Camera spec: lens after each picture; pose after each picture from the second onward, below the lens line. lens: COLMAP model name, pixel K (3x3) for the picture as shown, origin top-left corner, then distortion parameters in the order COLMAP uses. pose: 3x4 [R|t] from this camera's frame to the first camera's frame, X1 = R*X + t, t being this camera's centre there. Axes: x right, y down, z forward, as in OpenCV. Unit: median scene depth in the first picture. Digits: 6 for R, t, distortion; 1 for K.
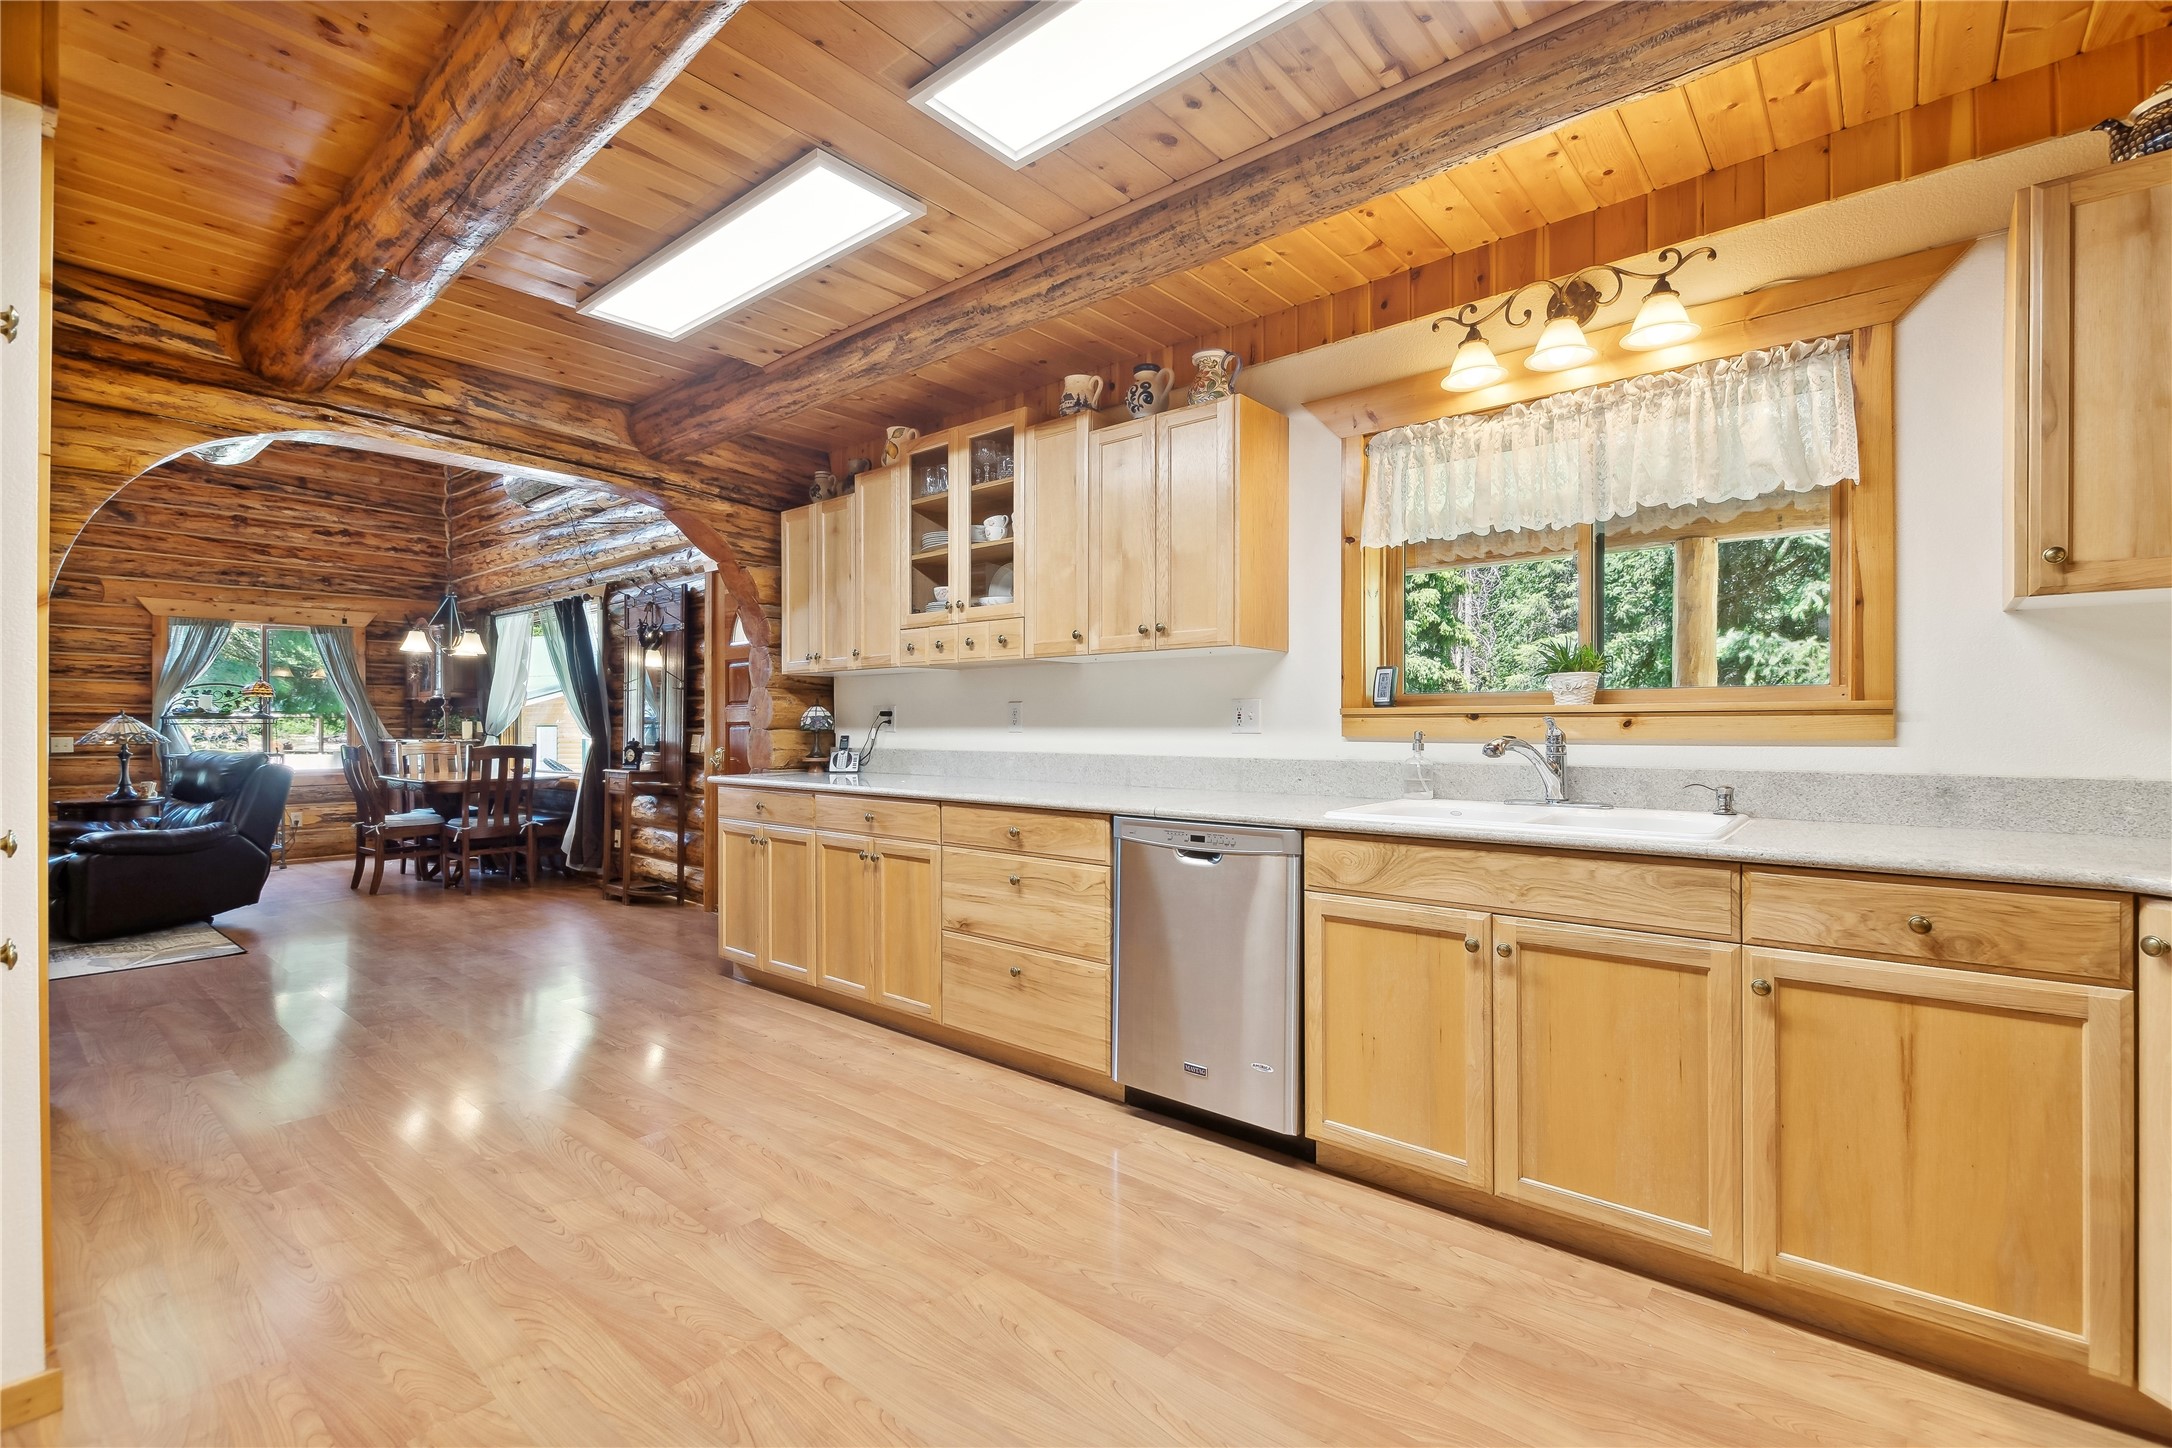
lens RADIAL K [[957.8, 0, 1098.9], [0, 957.8, 725.0], [0, 0, 1]] dist [0.009109, -0.003947]
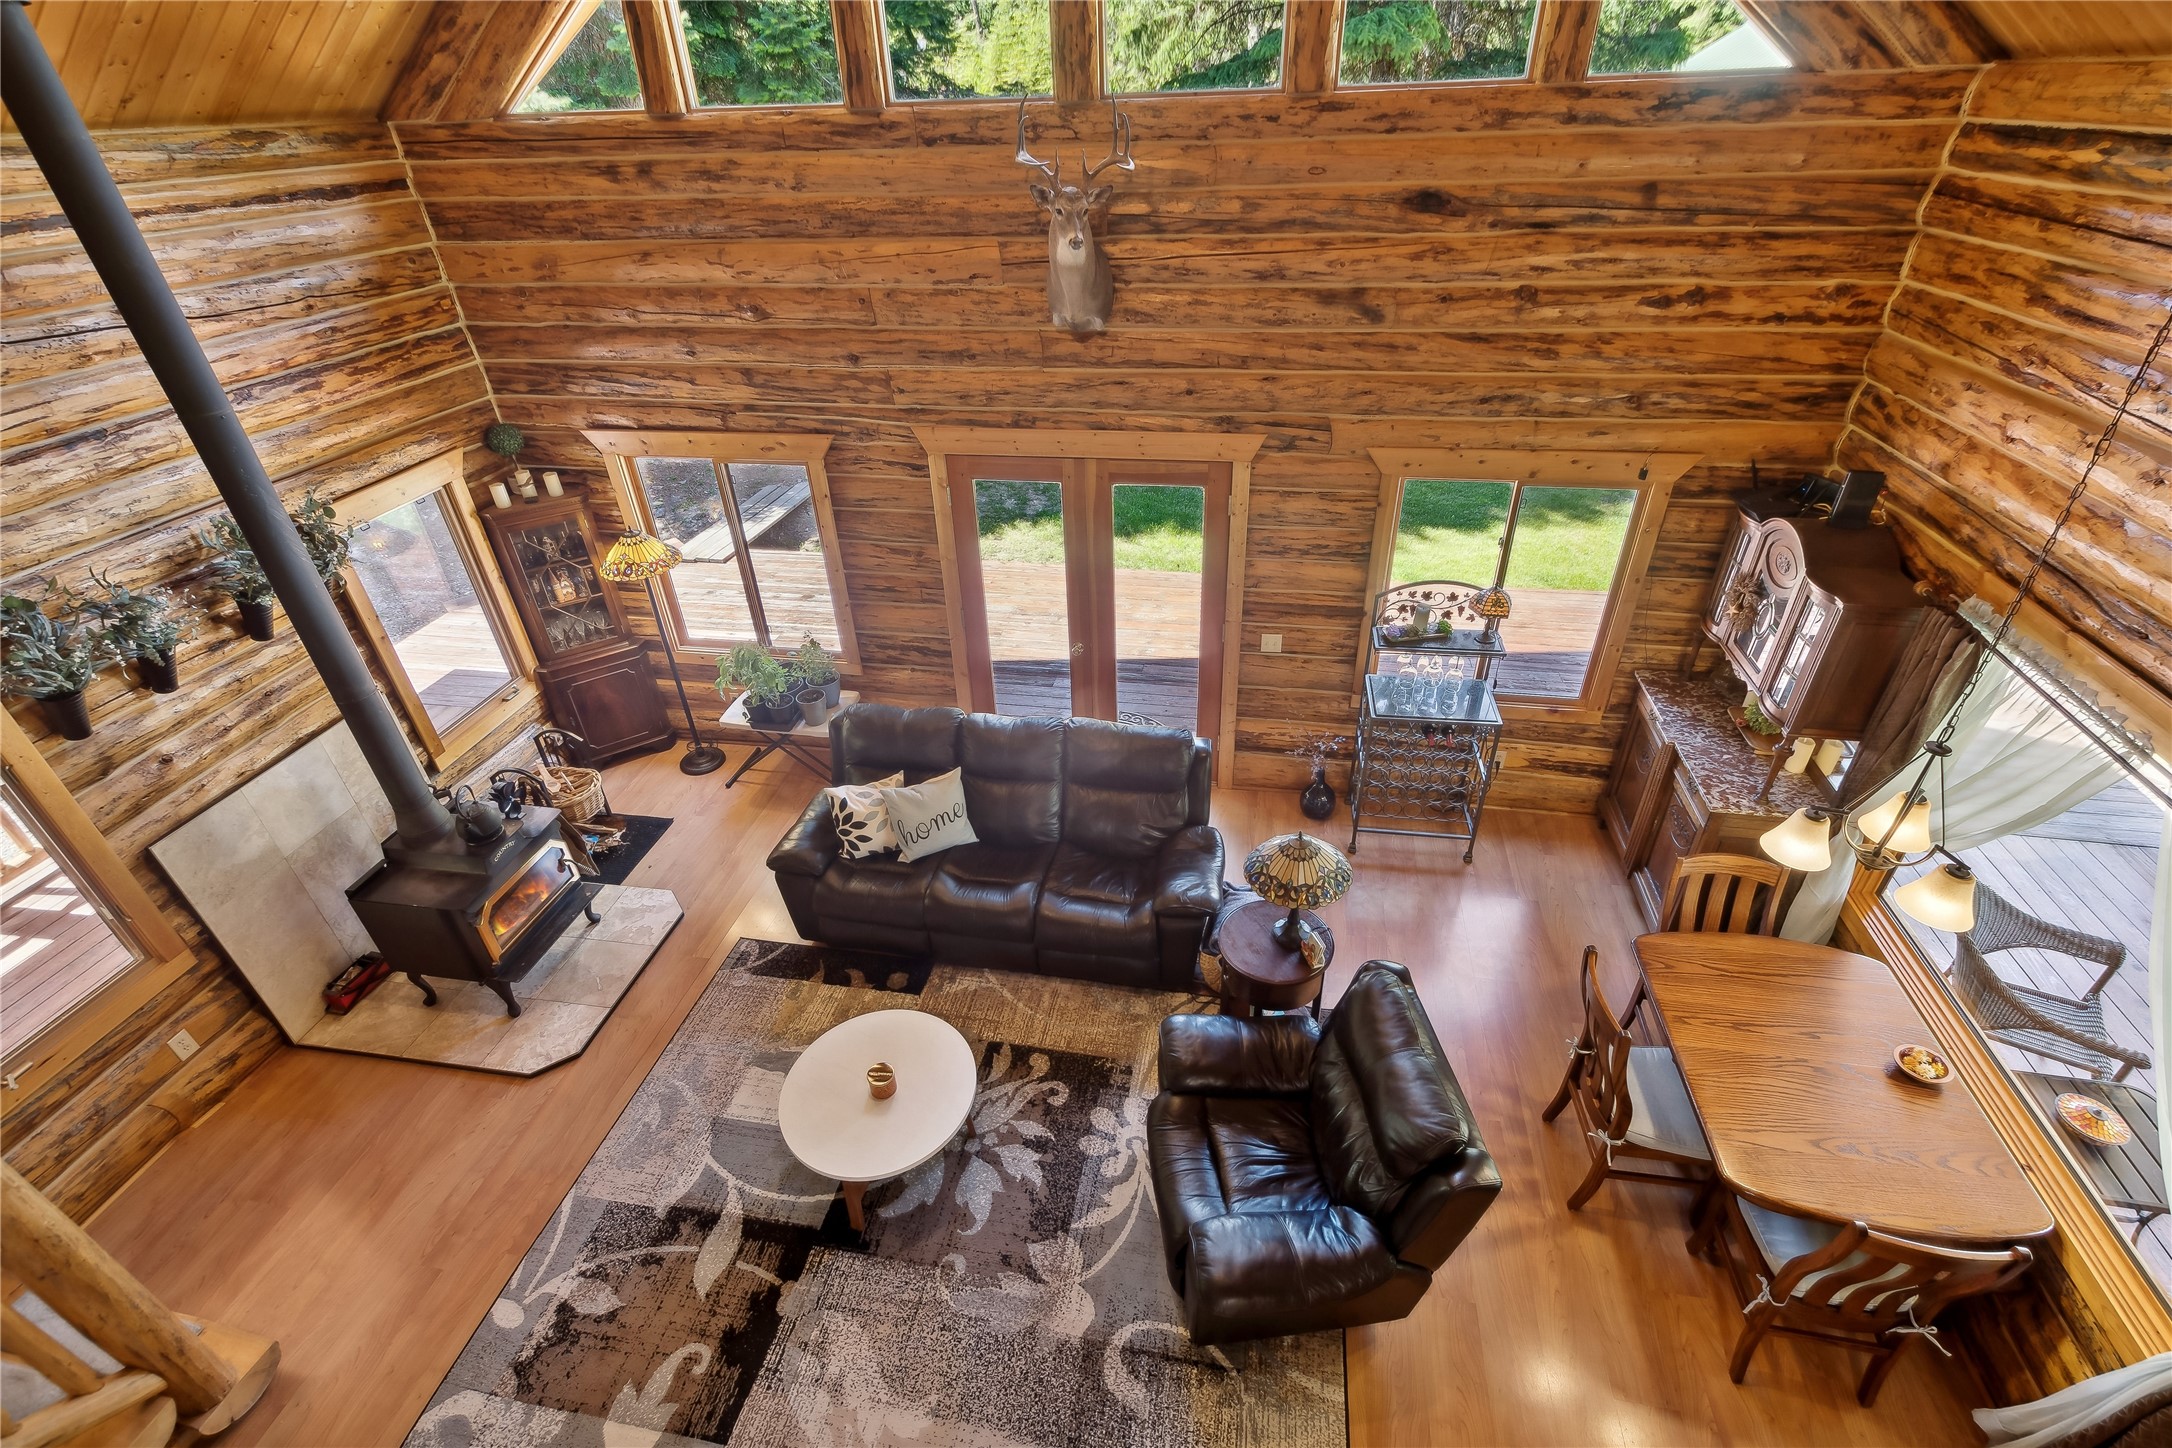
lens RADIAL K [[957.8, 0, 1094.4], [0, 957.8, 741.7], [0, 0, 1]] dist [0.009109, -0.003947]
pose [[0.494453, 0.474939, -0.727977, -0.967072], [0.030538, 0.827511, 0.560618, -0.613342], [0.868668, -0.299430, 0.394662, 0.965863]]
